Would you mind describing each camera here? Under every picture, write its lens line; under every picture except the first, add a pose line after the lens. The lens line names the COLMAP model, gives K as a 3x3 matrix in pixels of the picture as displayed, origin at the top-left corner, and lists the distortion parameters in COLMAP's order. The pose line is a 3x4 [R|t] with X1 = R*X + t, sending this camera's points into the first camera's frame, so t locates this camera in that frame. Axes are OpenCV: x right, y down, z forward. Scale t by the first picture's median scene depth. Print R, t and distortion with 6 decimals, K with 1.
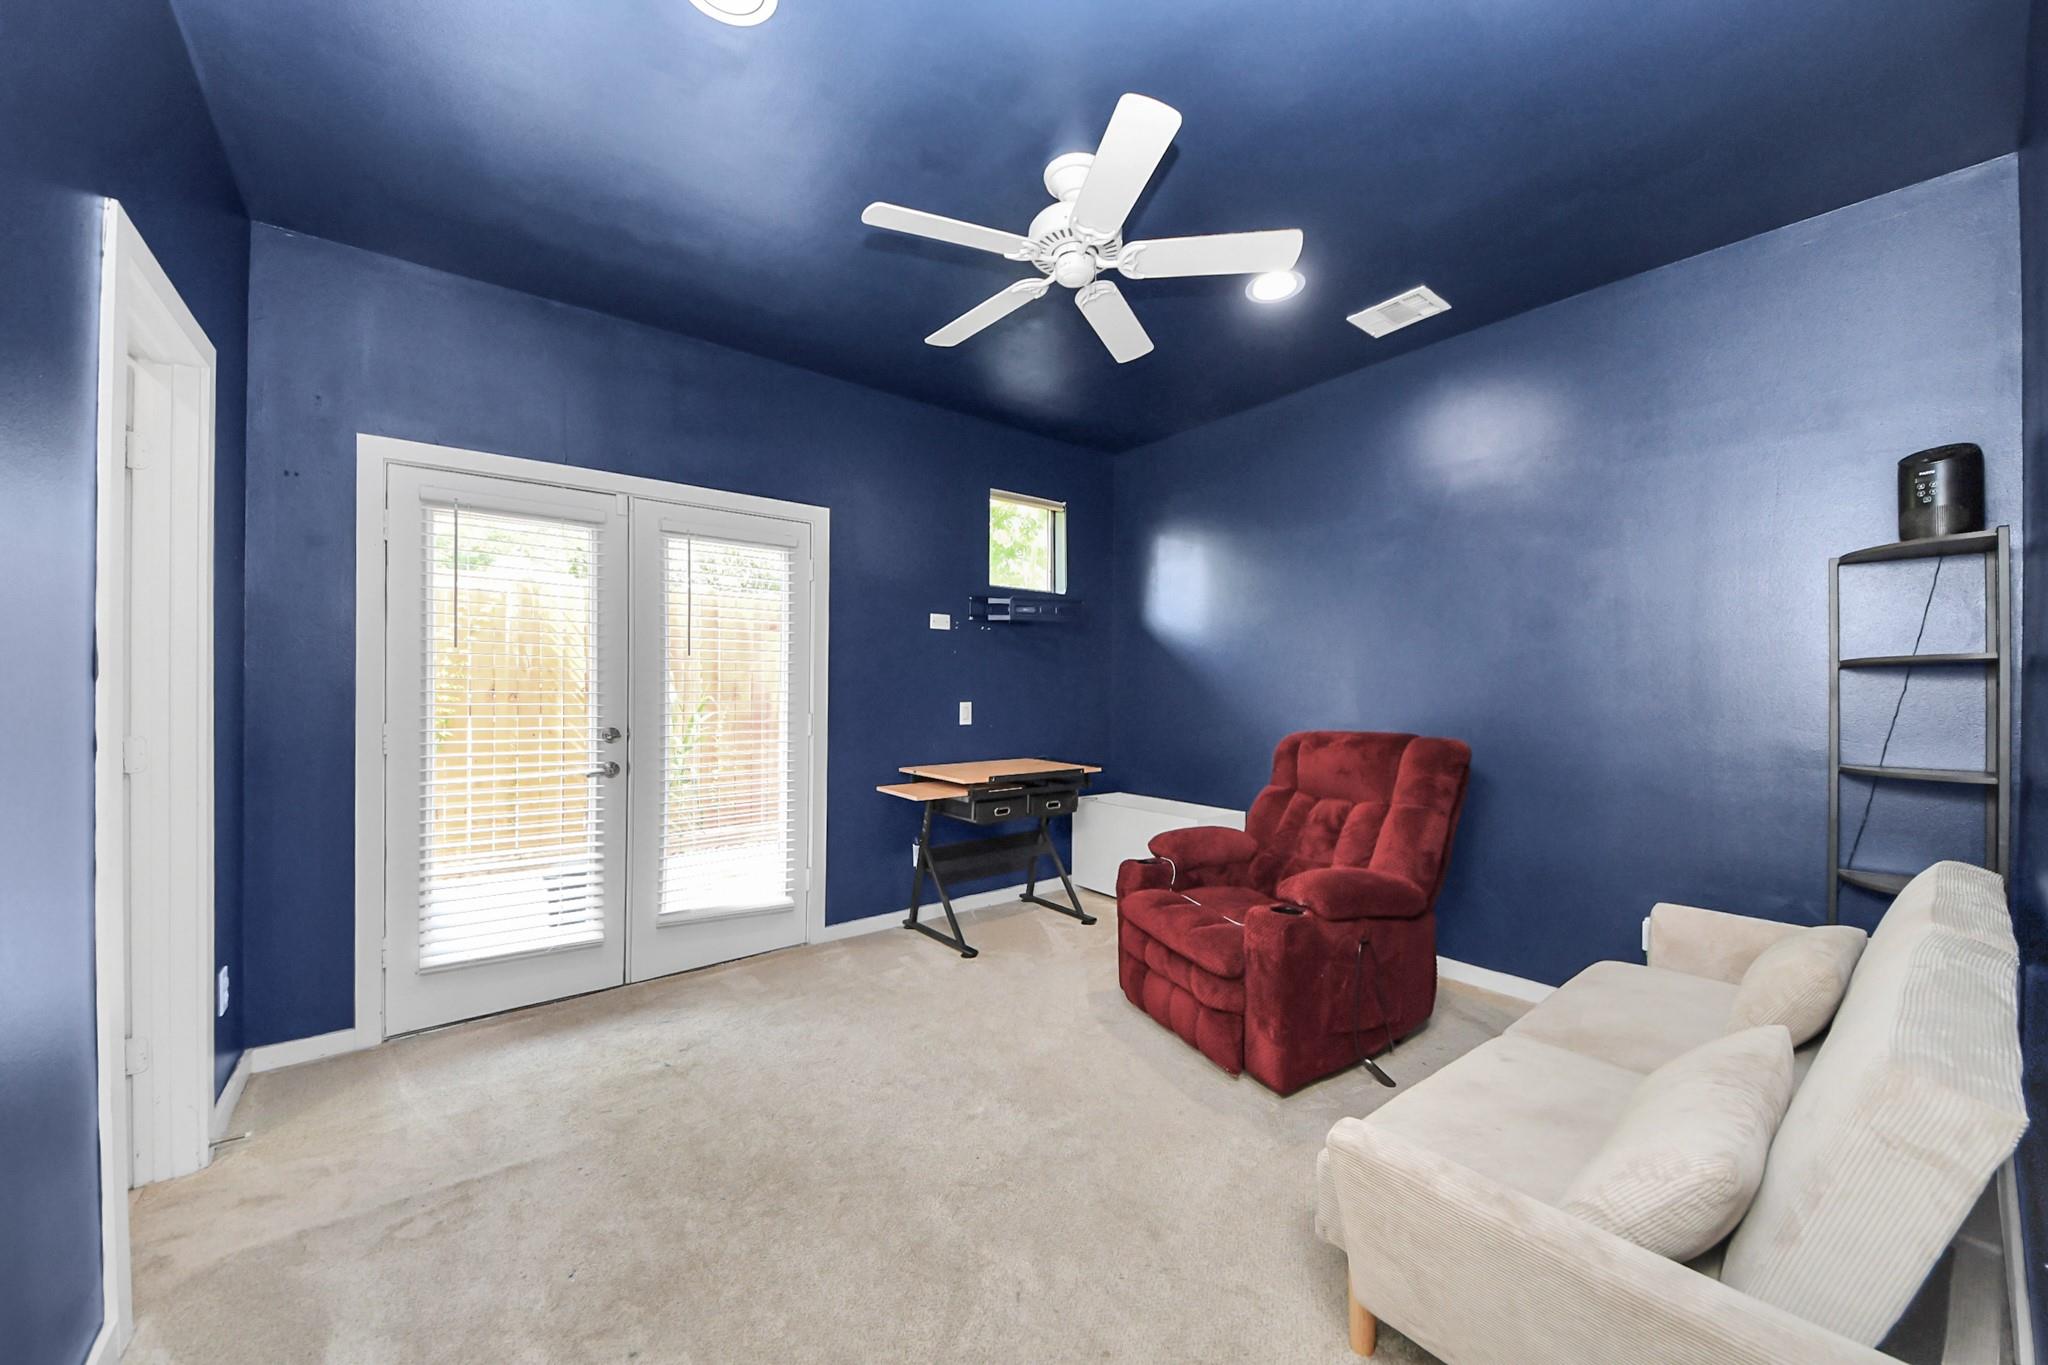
lens RADIAL K [[735.7, 0, 1015.6], [0, 735.7, 694.1], [0, 0, 1]] dist [0.025836, -0.018003]
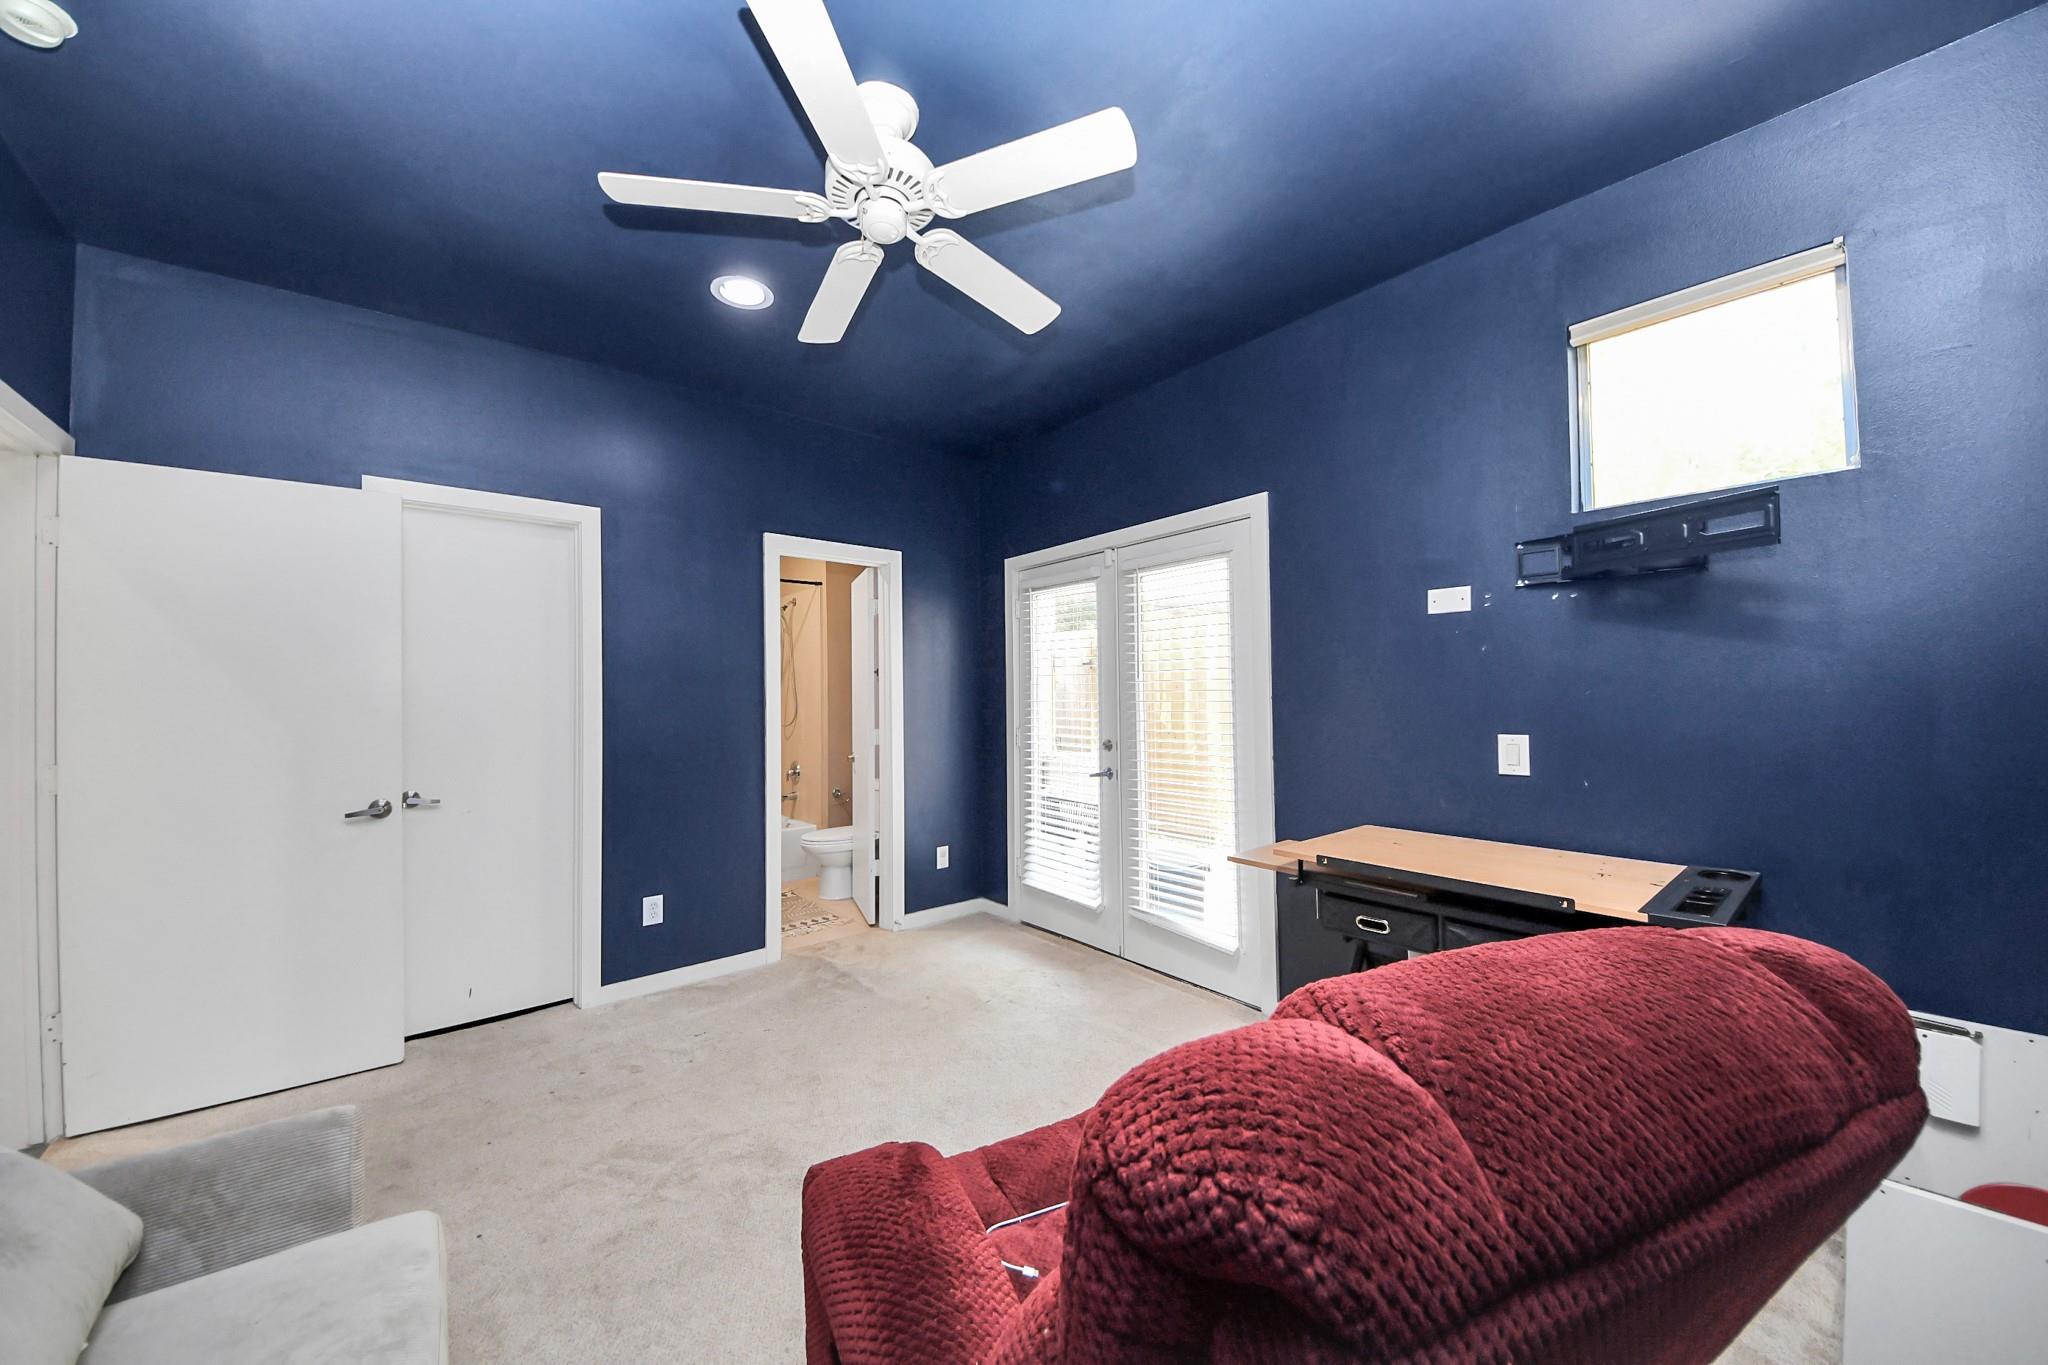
lens RADIAL K [[719.7, 0, 1008.5], [0, 719.7, 690.5], [0, 0, 1]] dist [0.025966, -0.020324]
pose [[0.017981, -0.003808, -0.999831, 0.641811], [0.010016, 0.999943, -0.003628, -0.033158], [0.999788, -0.009950, 0.018018, 0.814718]]
